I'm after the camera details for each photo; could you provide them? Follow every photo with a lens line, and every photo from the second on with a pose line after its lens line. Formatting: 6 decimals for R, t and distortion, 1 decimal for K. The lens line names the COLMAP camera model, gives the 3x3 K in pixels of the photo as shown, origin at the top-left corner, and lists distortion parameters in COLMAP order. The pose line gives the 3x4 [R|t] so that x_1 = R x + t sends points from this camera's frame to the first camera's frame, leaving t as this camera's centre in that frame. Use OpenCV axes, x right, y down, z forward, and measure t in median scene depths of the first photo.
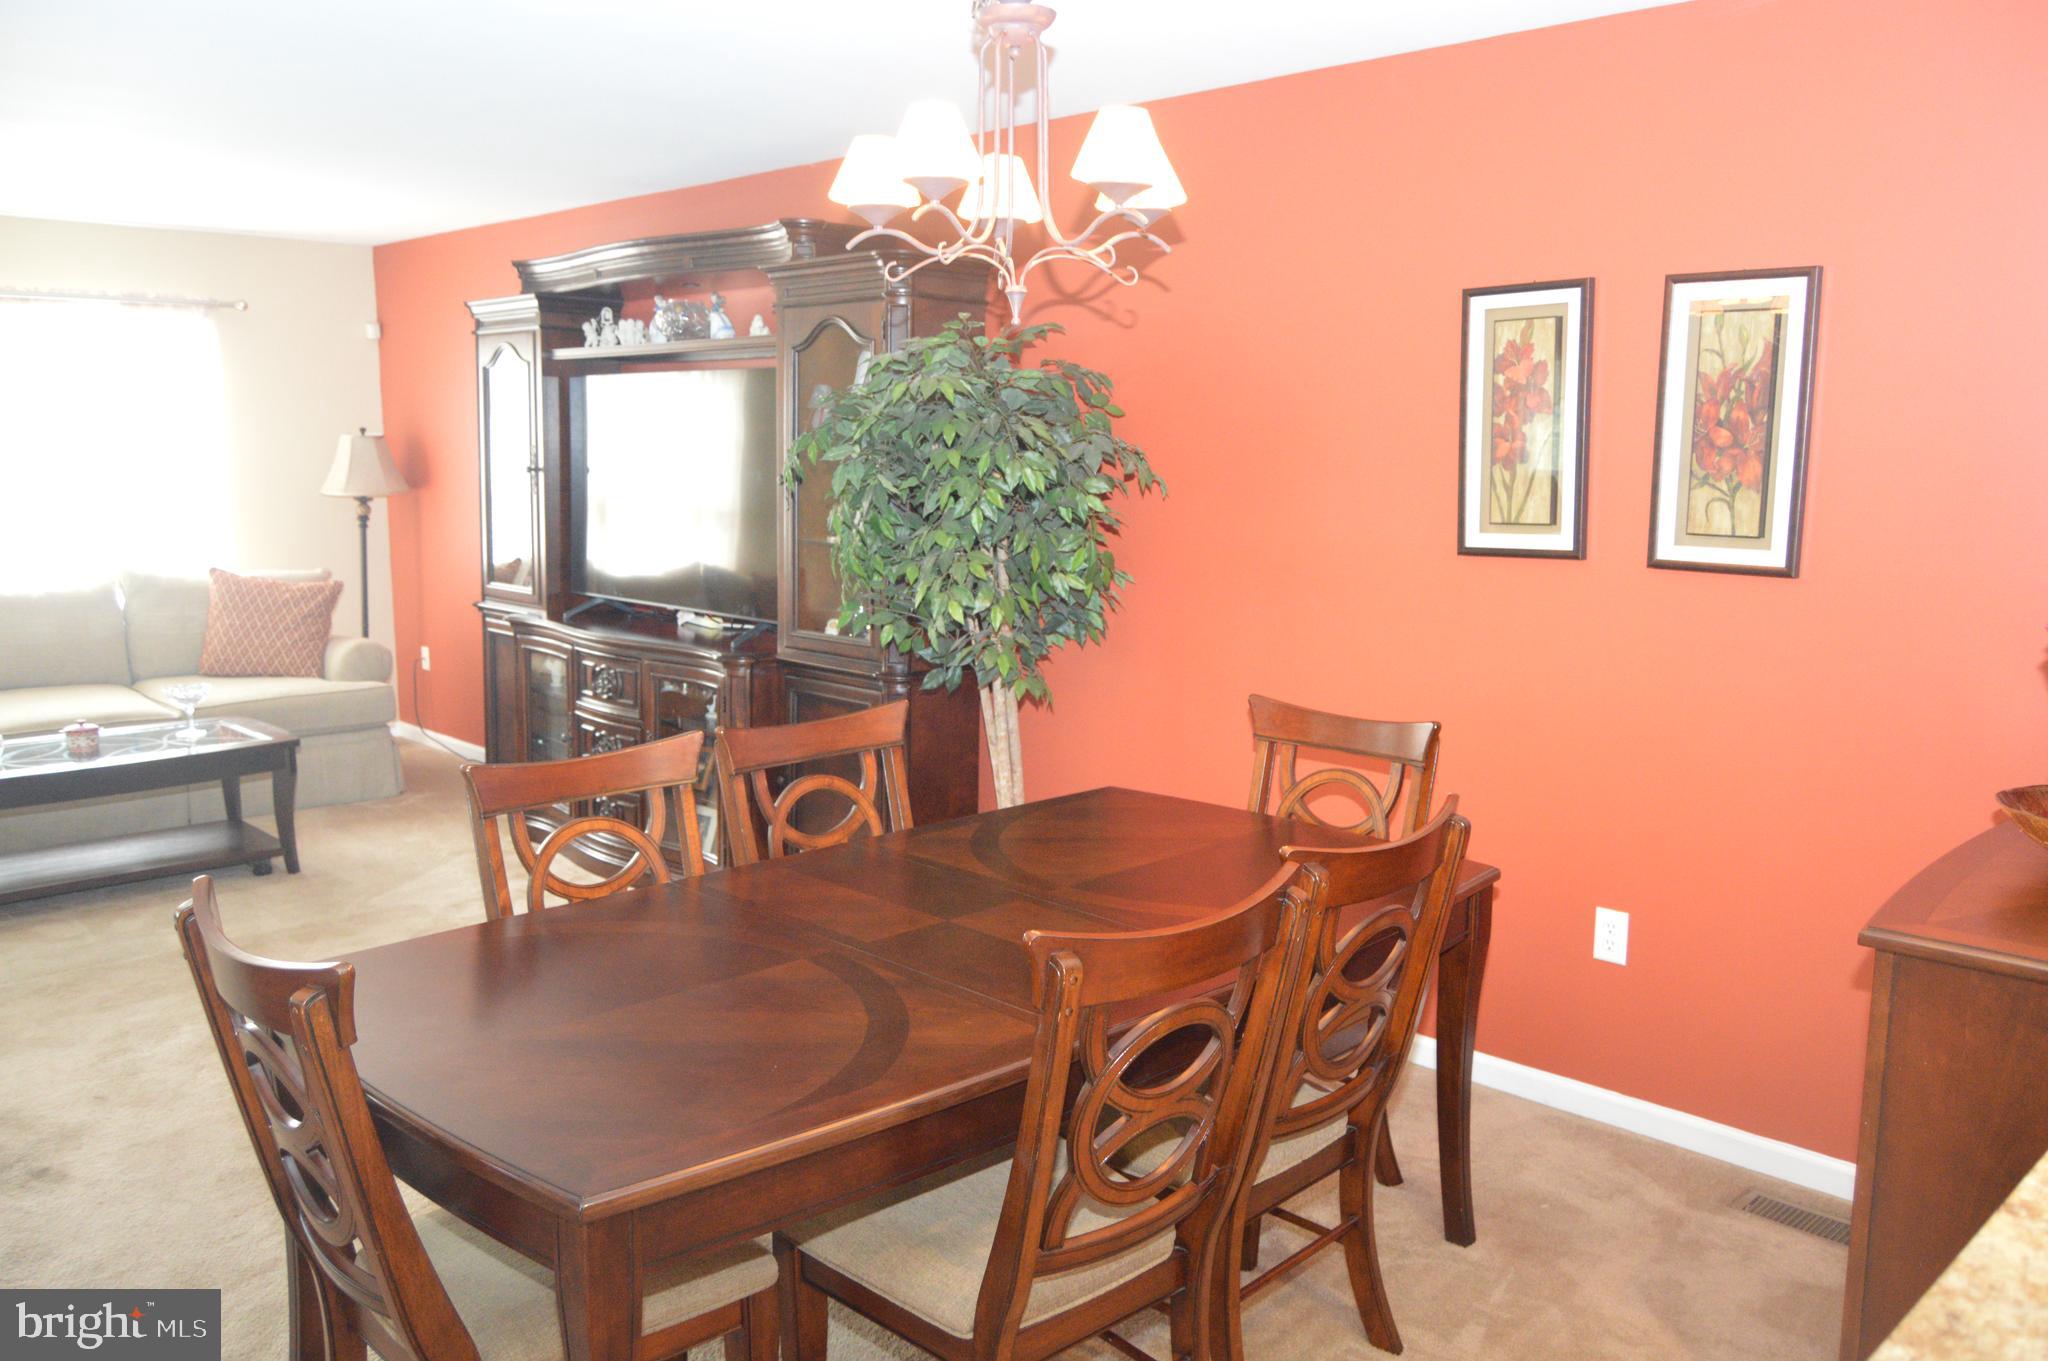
lens RADIAL K [[1605.4, 0, 1031.0], [0, 1605.4, 690.2], [0, 0, 1]] dist [-0.015526, 0.005498]
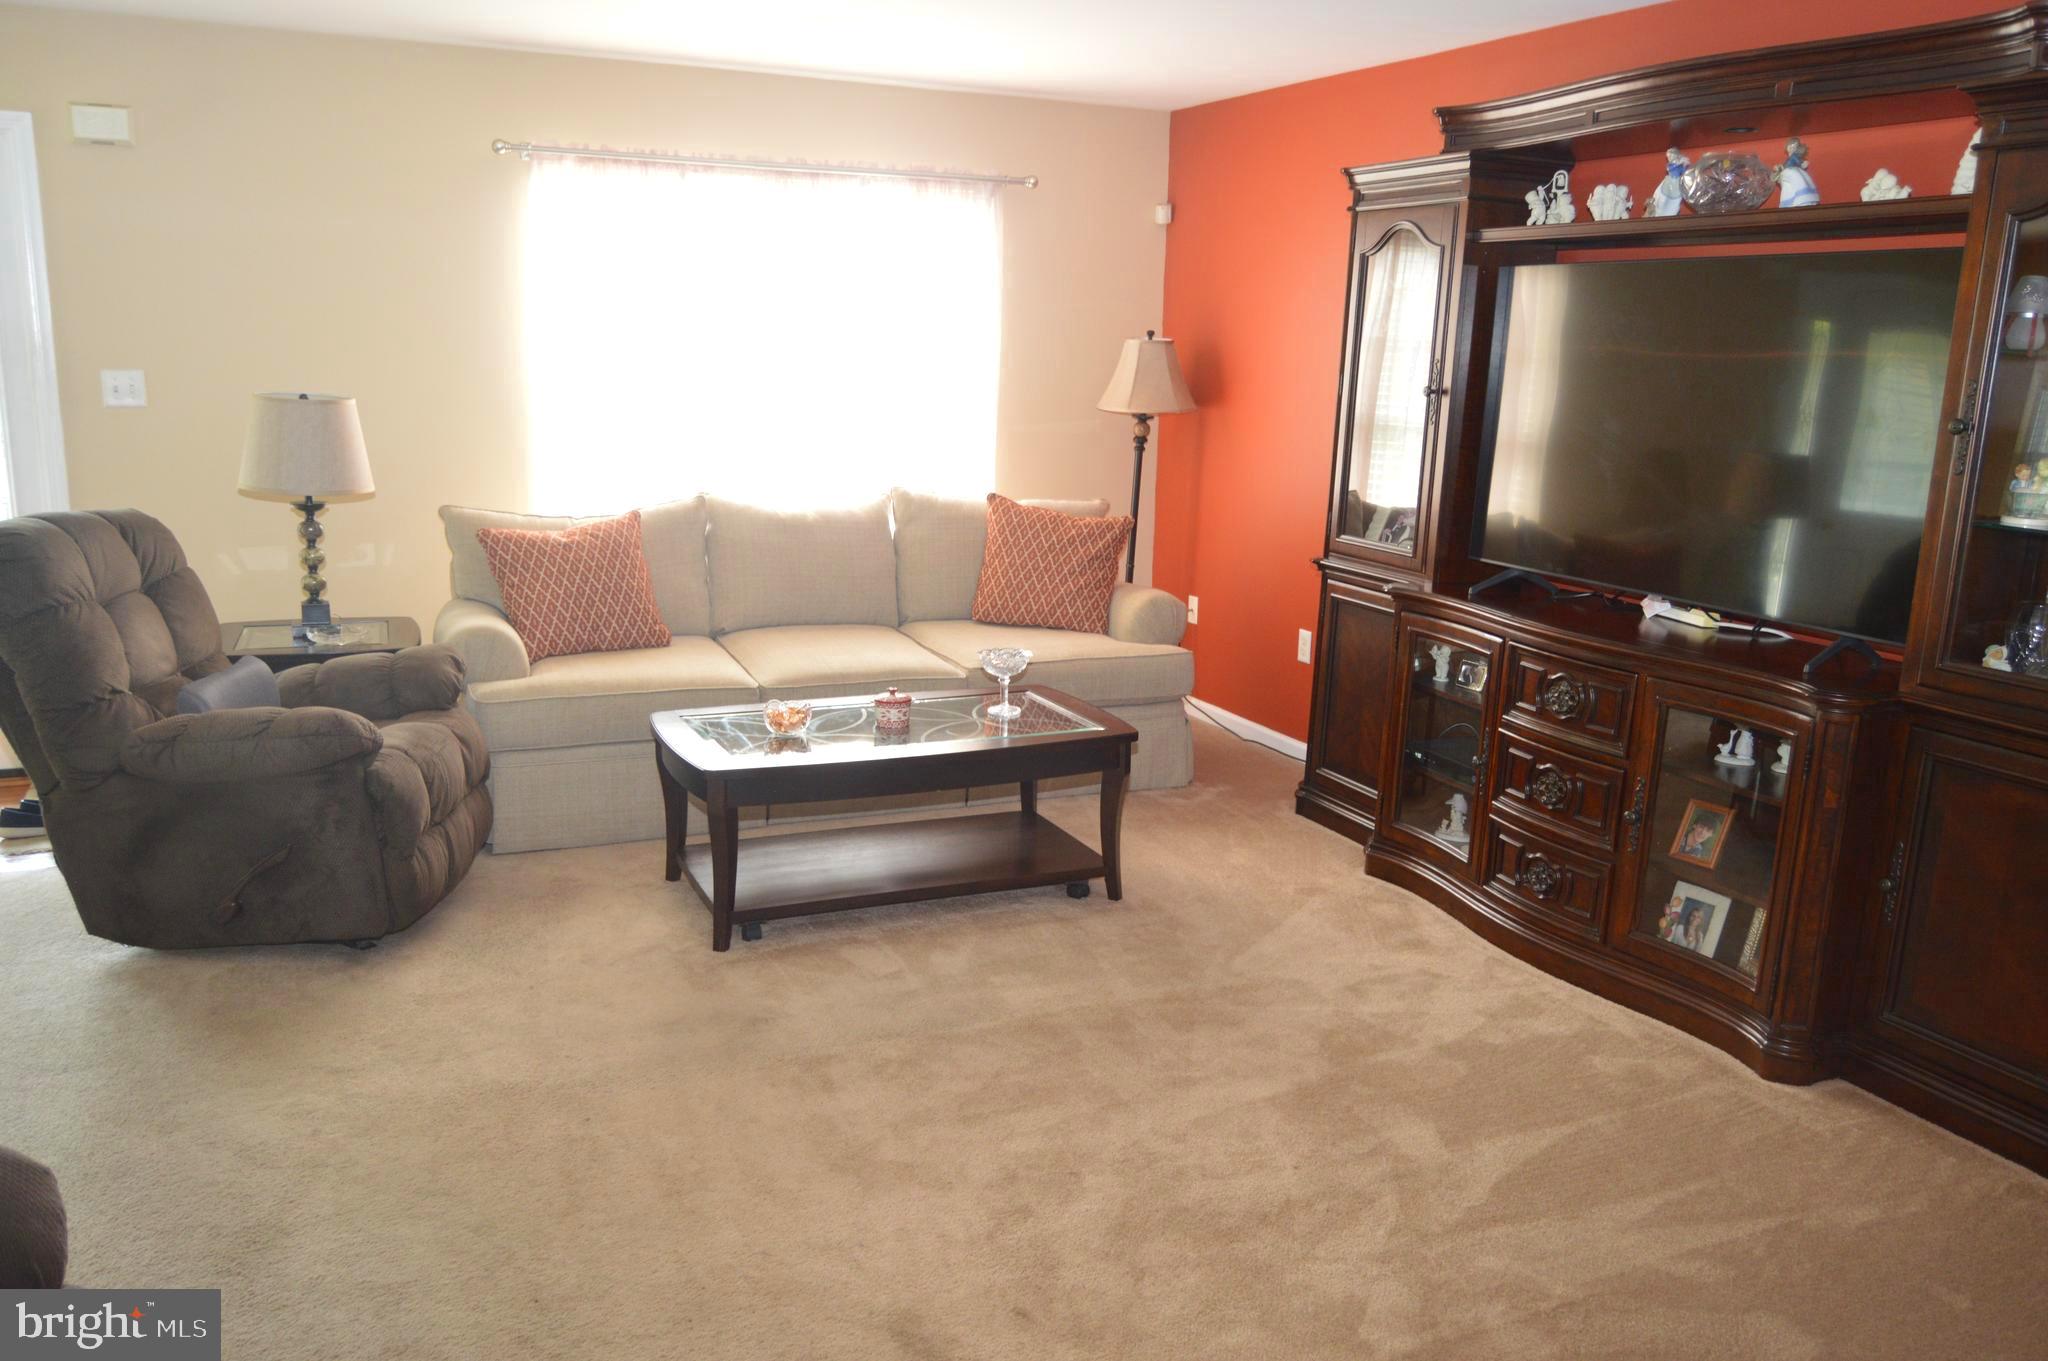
lens RADIAL K [[1661.1, 0, 1024.0], [0, 1661.1, 680.5], [0, 0, 1]] dist [0.000741, 0.008561]
pose [[0.937692, 0.088503, -0.336008, -0.218262], [-0.074698, 0.995753, 0.053819, -0.030699], [0.339344, -0.025367, 0.940320, 0.201983]]
